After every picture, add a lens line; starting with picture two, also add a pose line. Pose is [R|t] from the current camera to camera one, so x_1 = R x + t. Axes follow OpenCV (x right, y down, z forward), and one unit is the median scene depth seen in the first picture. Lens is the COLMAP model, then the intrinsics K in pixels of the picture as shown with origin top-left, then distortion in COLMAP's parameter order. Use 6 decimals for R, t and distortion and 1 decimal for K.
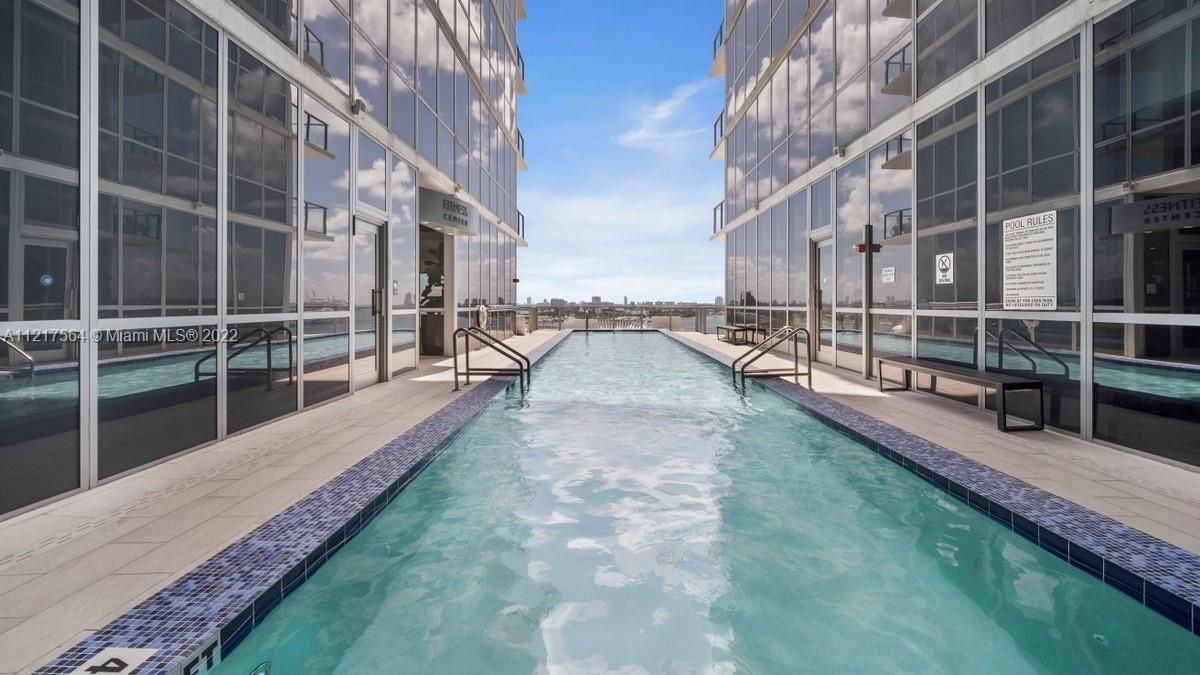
lens RADIAL K [[503.9, 0, 602.3], [0, 503.9, 313.1], [0, 0, 1]] dist [-0.005143, -0.000323]
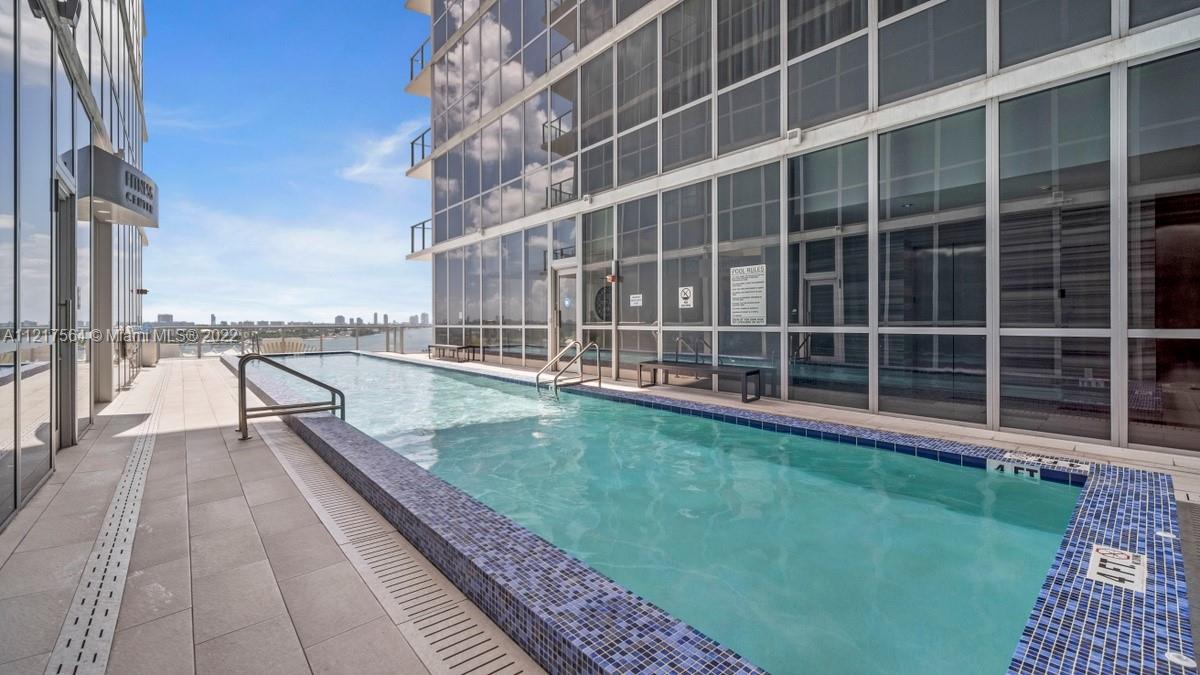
lens RADIAL K [[483.8, 0, 599.8], [0, 483.8, 332.2], [0, 0, 1]] dist [-0.003308, -0.000092]
pose [[0.751692, -0.015573, 0.659330, -0.547959], [0.015104, 0.999865, 0.006396, -0.001955], [-0.659341, 0.005150, 0.751826, 0.167695]]
